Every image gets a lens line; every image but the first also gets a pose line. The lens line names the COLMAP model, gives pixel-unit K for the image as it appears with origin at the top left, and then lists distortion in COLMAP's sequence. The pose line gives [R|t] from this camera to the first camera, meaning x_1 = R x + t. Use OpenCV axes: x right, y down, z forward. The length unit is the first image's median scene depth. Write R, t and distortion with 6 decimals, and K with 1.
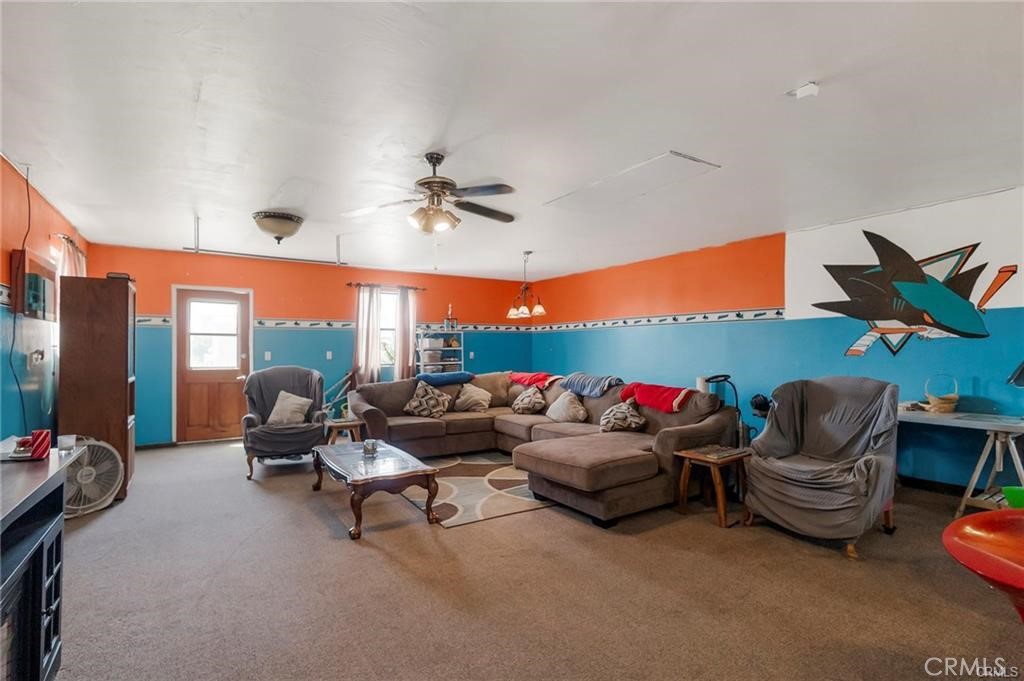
lens RADIAL K [[493.9, 0, 511.2], [0, 493.9, 345.4], [0, 0, 1]] dist [0.003494, -0.000047]
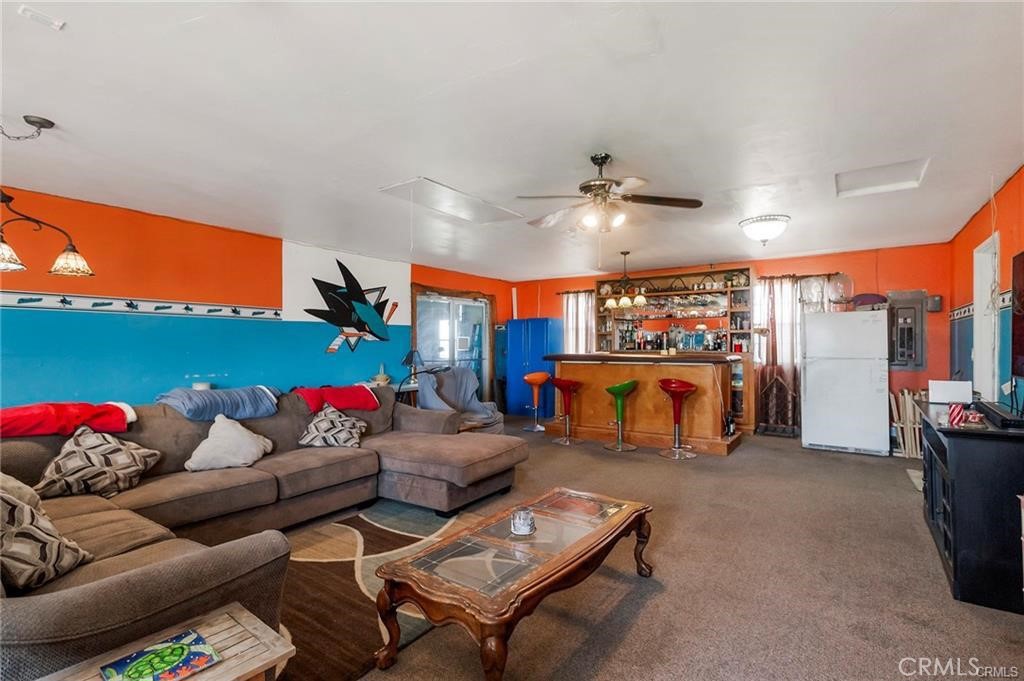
lens RADIAL K [[493.9, 0, 512.2], [0, 493.9, 341.0], [0, 0, 1]] dist [0.003494, -0.000047]
pose [[-0.384300, 0.013630, 0.923108, -0.717929], [-0.002063, 0.999876, -0.015623, 0.009250], [-0.923206, -0.007909, -0.384224, 1.097887]]
